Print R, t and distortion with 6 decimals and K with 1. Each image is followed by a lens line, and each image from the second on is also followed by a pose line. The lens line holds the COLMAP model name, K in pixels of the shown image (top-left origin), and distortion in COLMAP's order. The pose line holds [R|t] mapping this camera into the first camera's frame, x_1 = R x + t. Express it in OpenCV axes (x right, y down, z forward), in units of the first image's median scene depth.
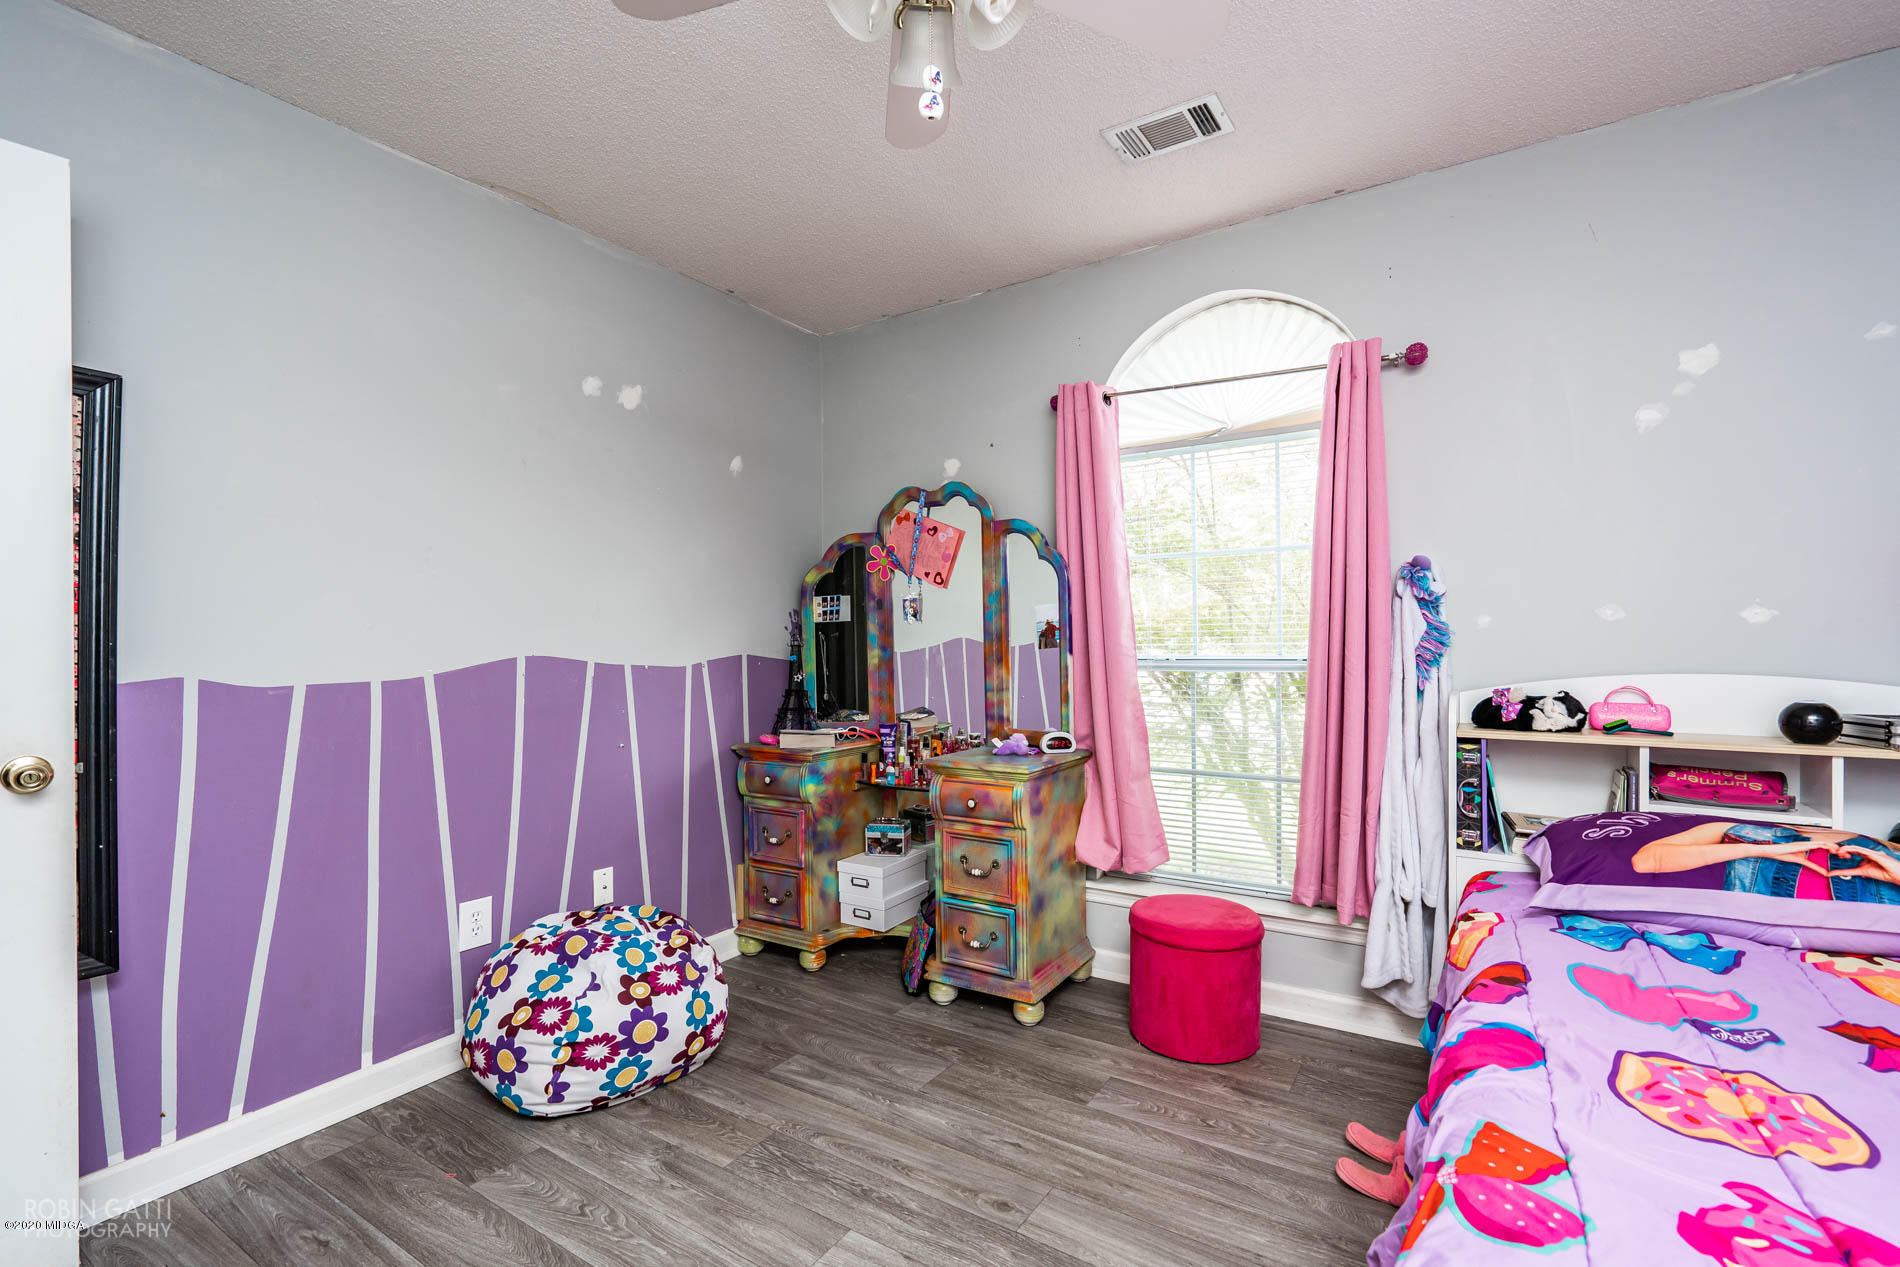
lens RADIAL K [[868.9, 0, 947.6], [0, 868.9, 641.3], [0, 0, 1]] dist [-0.004473, 0.000641]
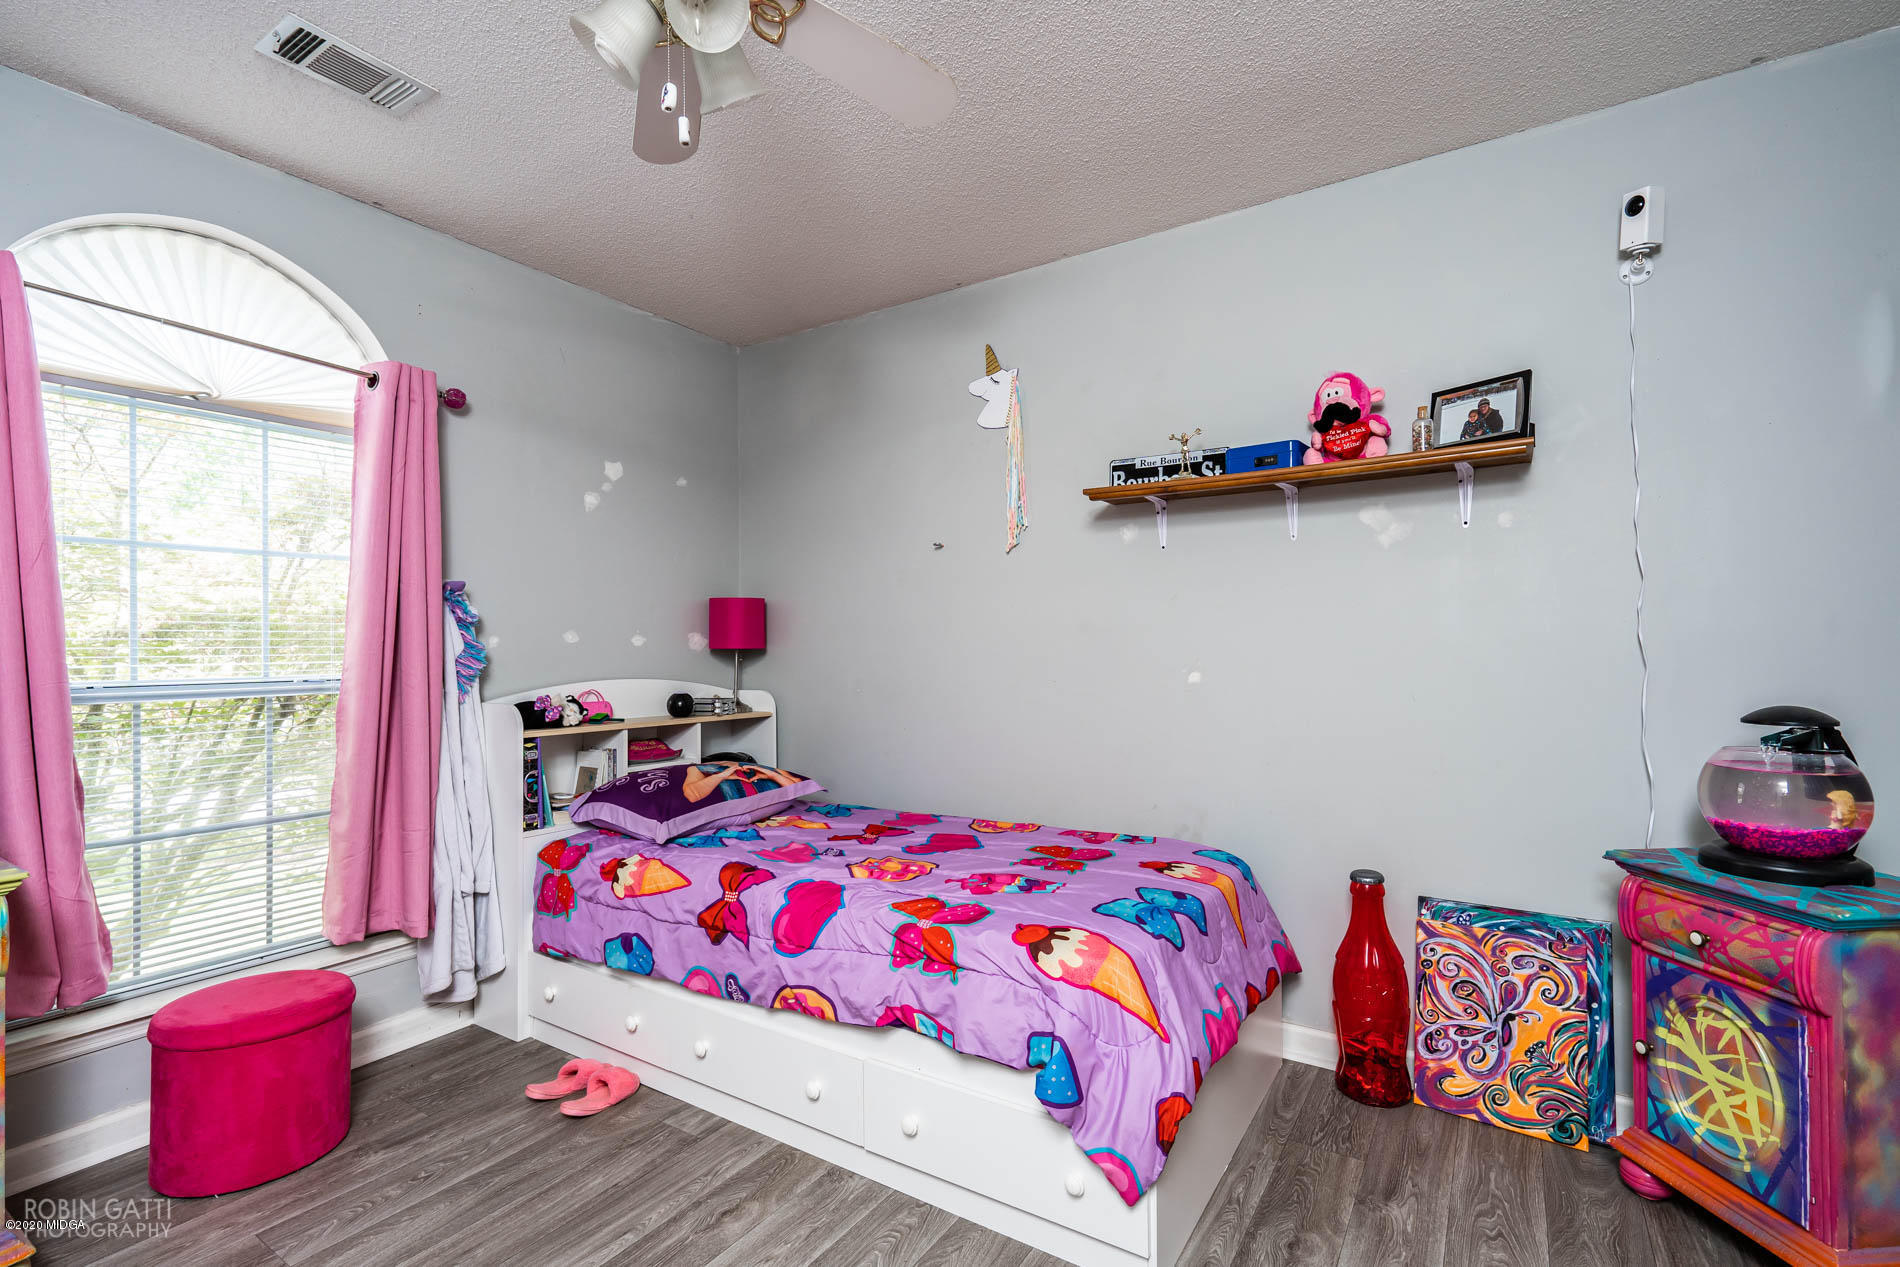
lens RADIAL K [[868.9, 0, 947.6], [0, 868.9, 641.3], [0, 0, 1]] dist [-0.004473, 0.000641]
pose [[-0.008963, 0.017680, 0.999804, -0.589258], [0.009219, 0.999803, -0.017598, 0.002925], [-0.999917, 0.009059, -0.009124, 0.404395]]
